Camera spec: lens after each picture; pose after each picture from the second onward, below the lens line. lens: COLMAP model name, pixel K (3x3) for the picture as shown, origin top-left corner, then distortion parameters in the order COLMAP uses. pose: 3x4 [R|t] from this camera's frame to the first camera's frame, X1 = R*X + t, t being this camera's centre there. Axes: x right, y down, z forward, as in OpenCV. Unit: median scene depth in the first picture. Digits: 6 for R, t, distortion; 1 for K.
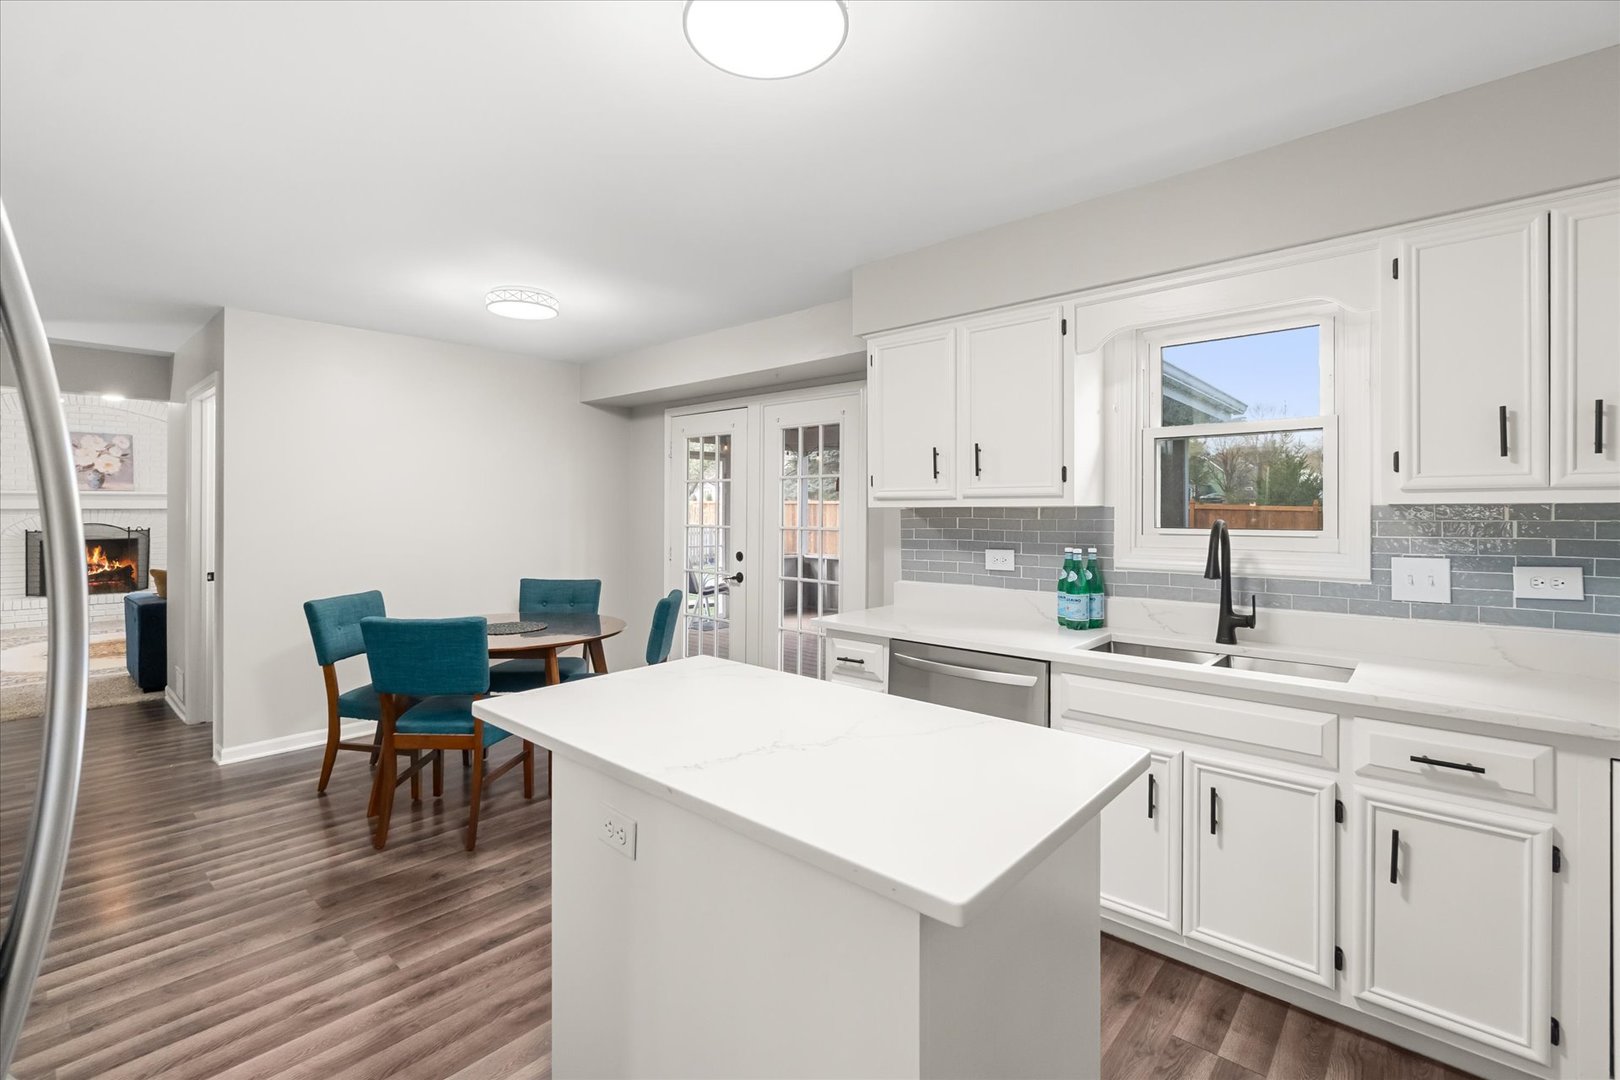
lens RADIAL K [[688.7, 0, 799.9], [0, 688.7, 514.6], [0, 0, 1]] dist [-0.004309, -0.000659]
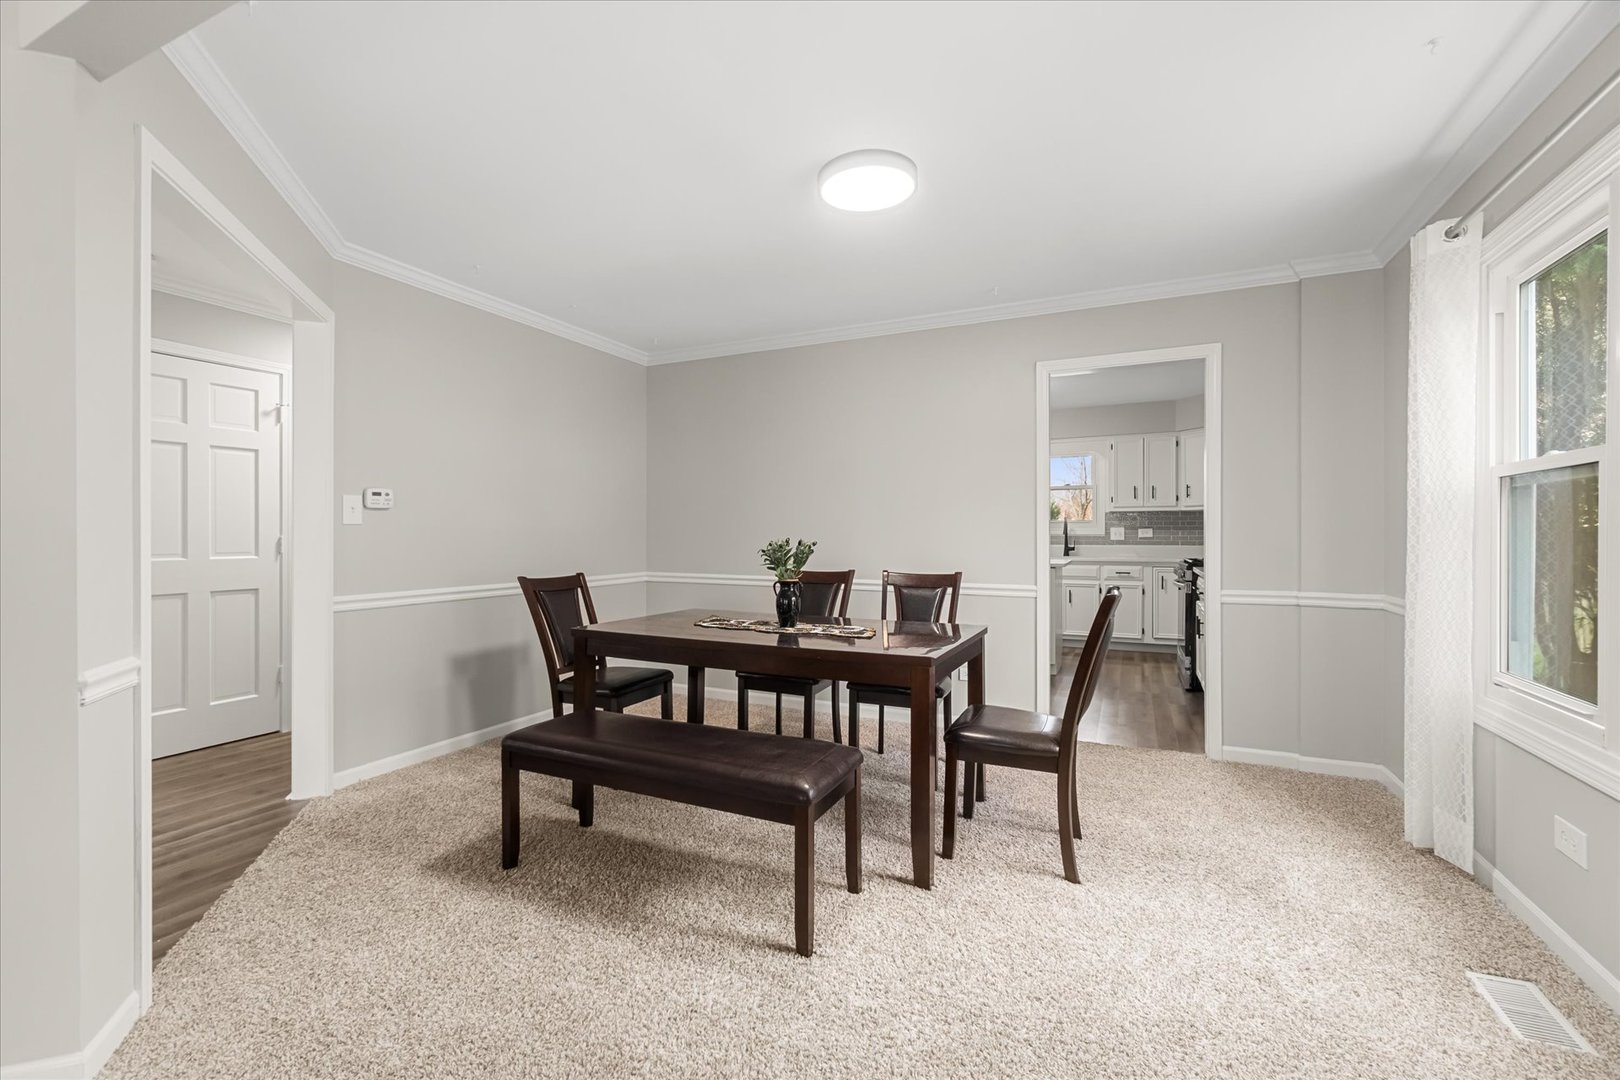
lens RADIAL K [[688.7, 0, 805.4], [0, 688.7, 536.3], [0, 0, 1]] dist [-0.004309, -0.000659]
pose [[0.950781, 0.001664, 0.309860, -1.721374], [-0.001121, 0.999998, -0.001930, 0.120559], [-0.309863, 0.001488, 0.950780, -1.872363]]
